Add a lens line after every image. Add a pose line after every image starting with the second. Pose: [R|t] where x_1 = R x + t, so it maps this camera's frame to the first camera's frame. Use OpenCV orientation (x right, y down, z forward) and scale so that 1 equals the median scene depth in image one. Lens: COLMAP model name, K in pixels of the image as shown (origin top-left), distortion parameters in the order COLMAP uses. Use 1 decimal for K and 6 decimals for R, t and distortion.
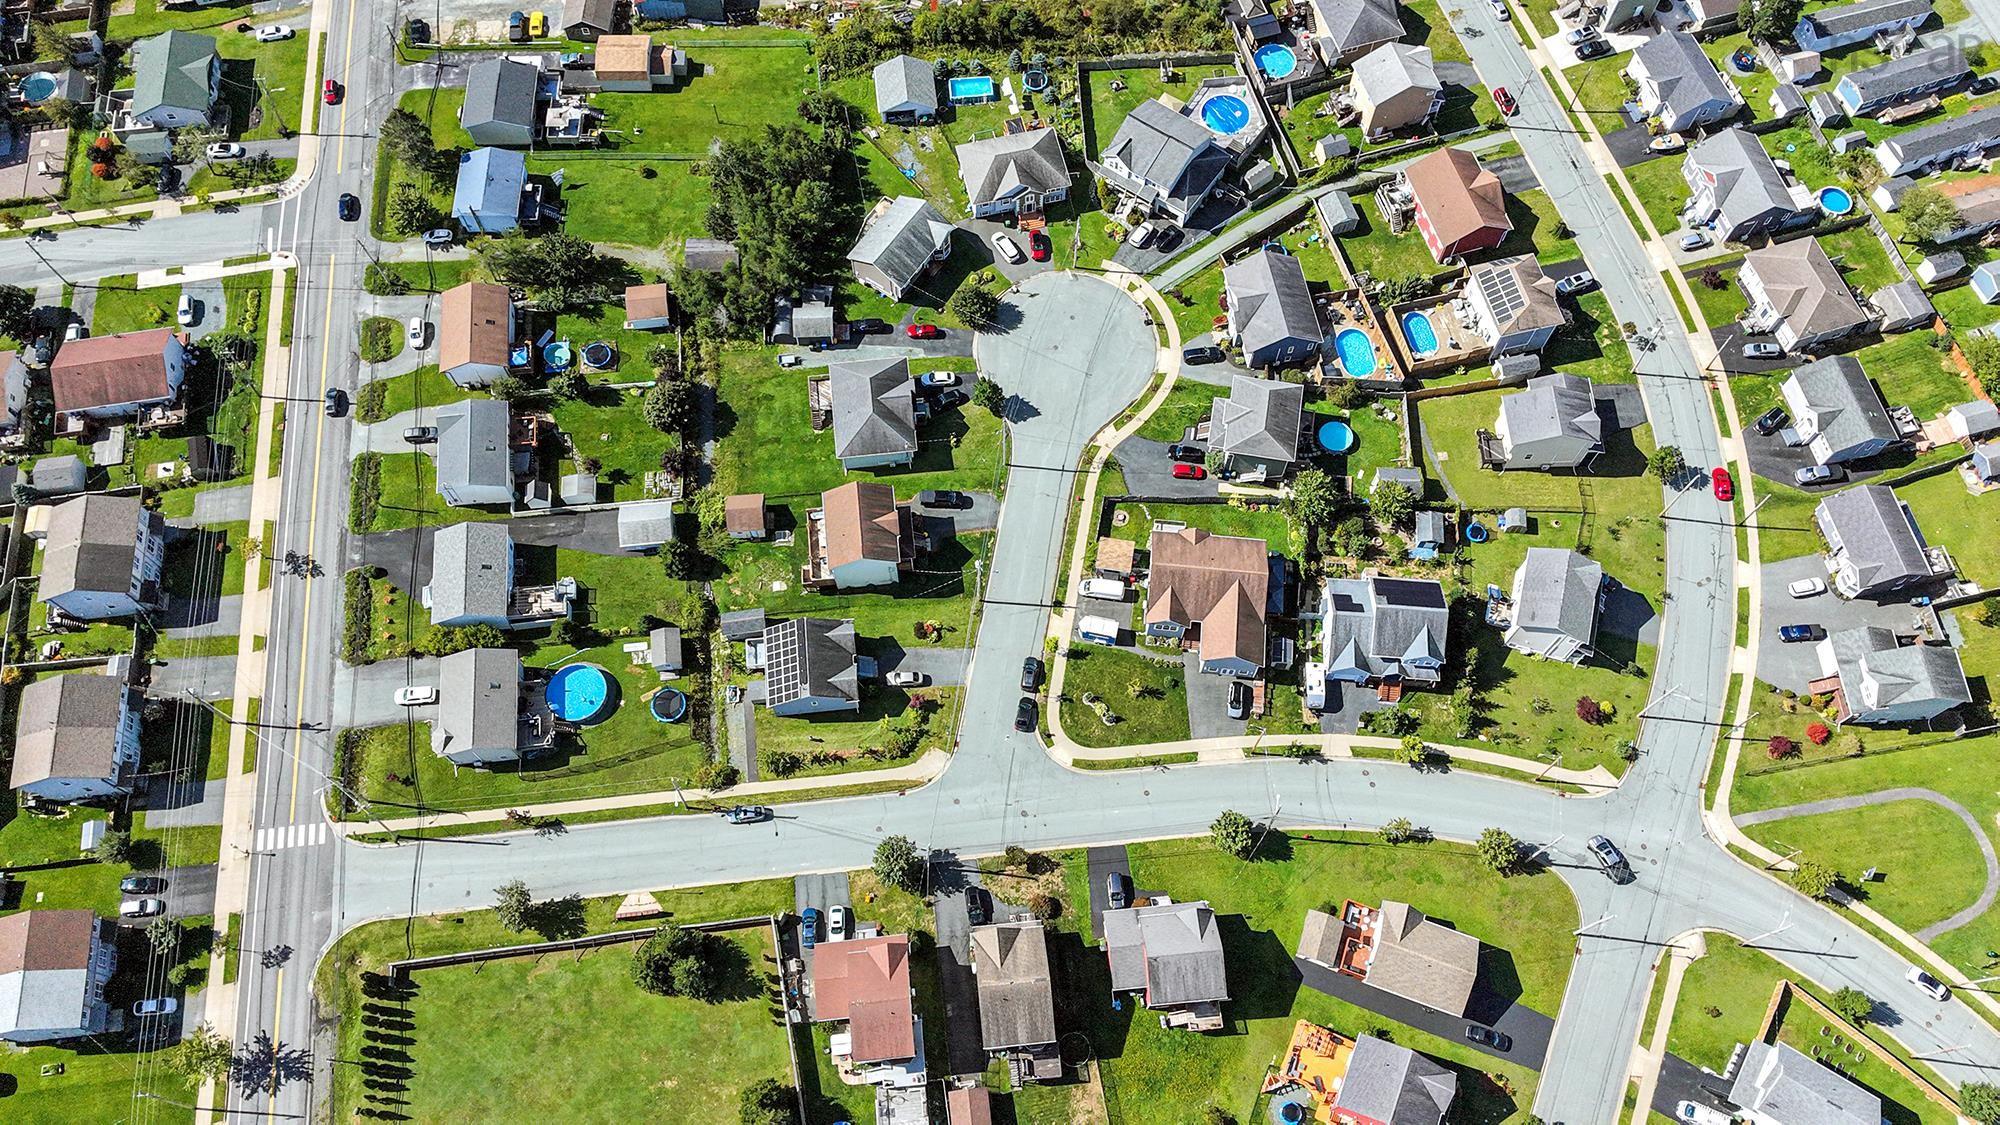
lens RADIAL K [[1552.5, 0, 1000.0], [0, 1552.5, 562.5], [0, 0, 1]] dist [0.093102, -0.184165]
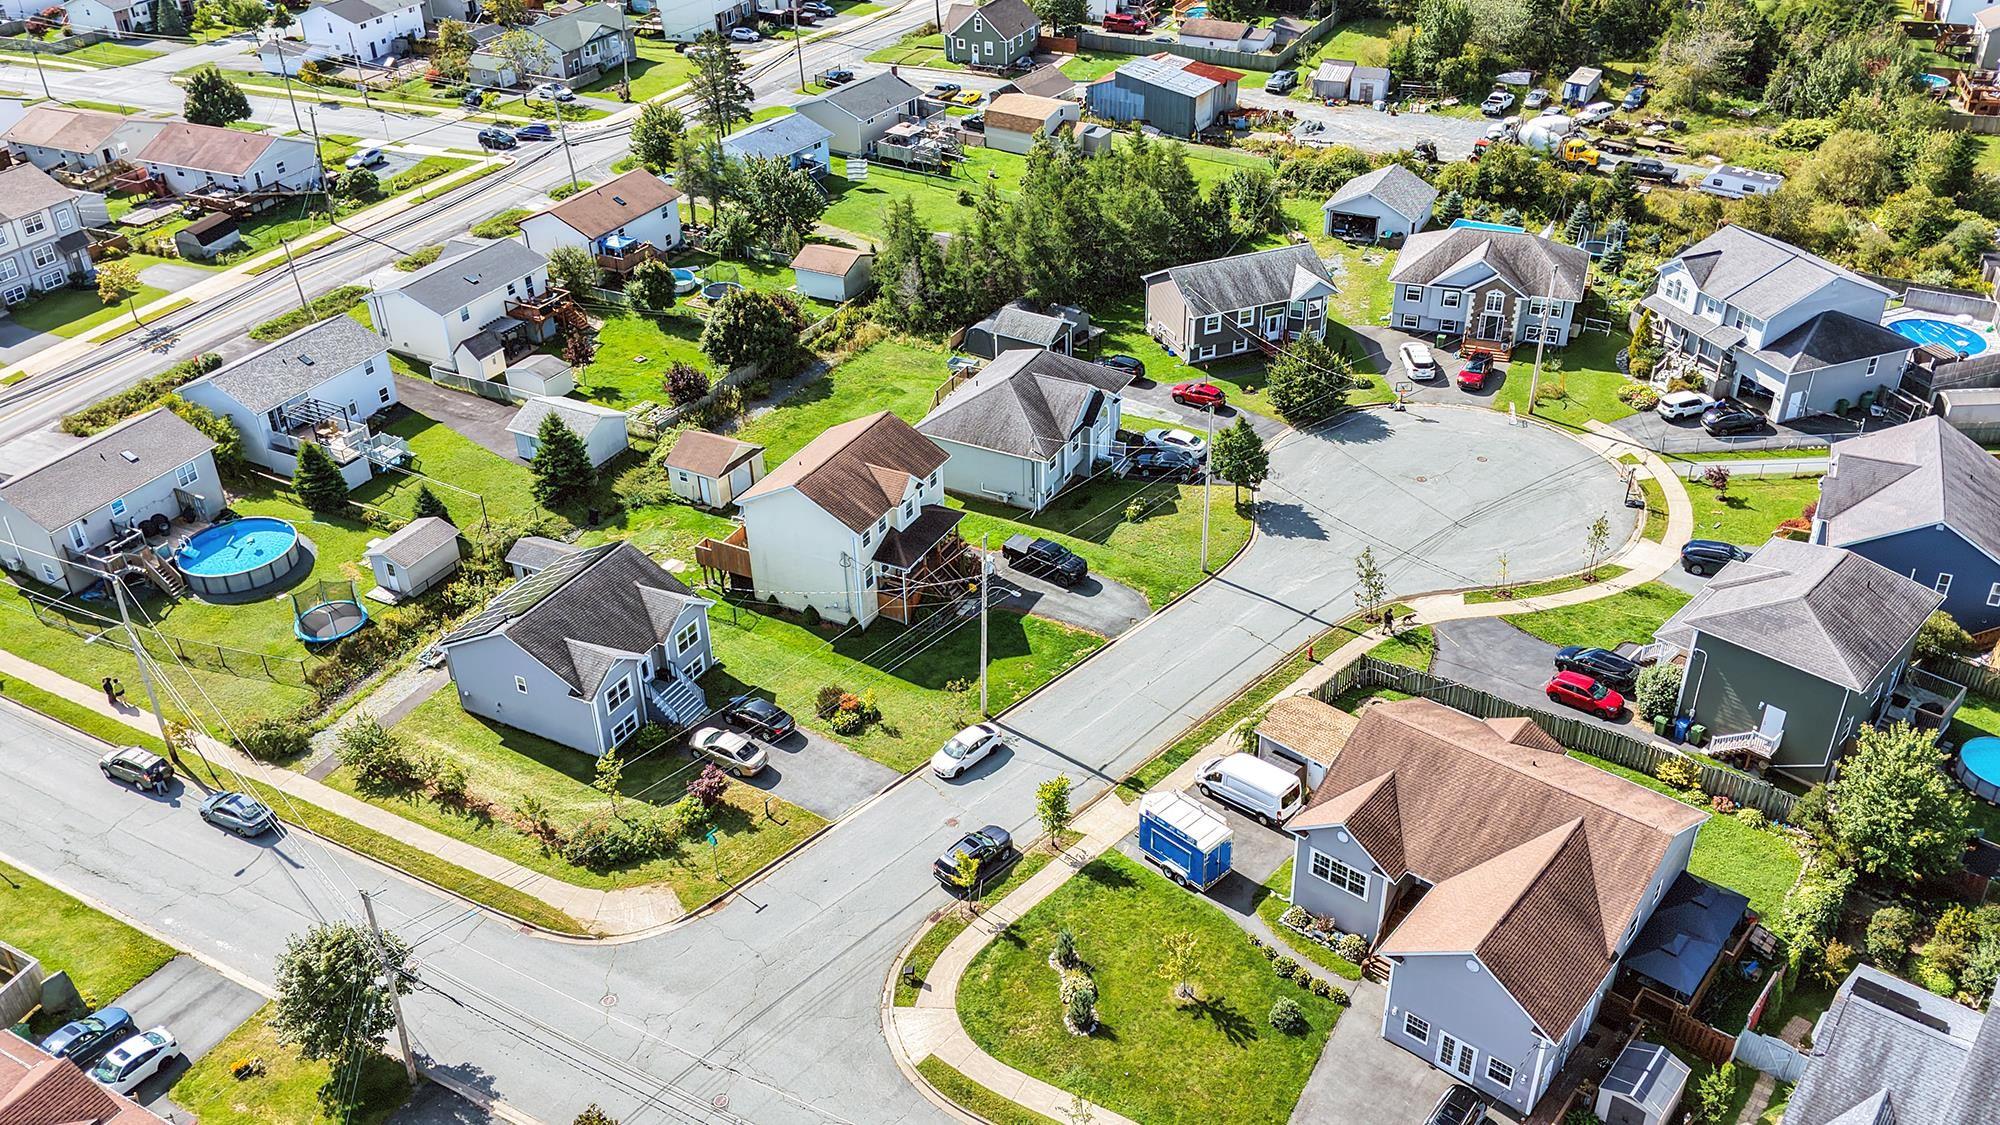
lens RADIAL K [[1623.4, 0, 986.0], [0, 1623.4, 563.3], [0, 0, 1]] dist [0.114723, -0.225478]
pose [[0.823211, 0.281461, -0.493055, 0.204831], [-0.506267, 0.756964, -0.413156, 0.184701], [0.256937, 0.589732, 0.765636, 0.635051]]
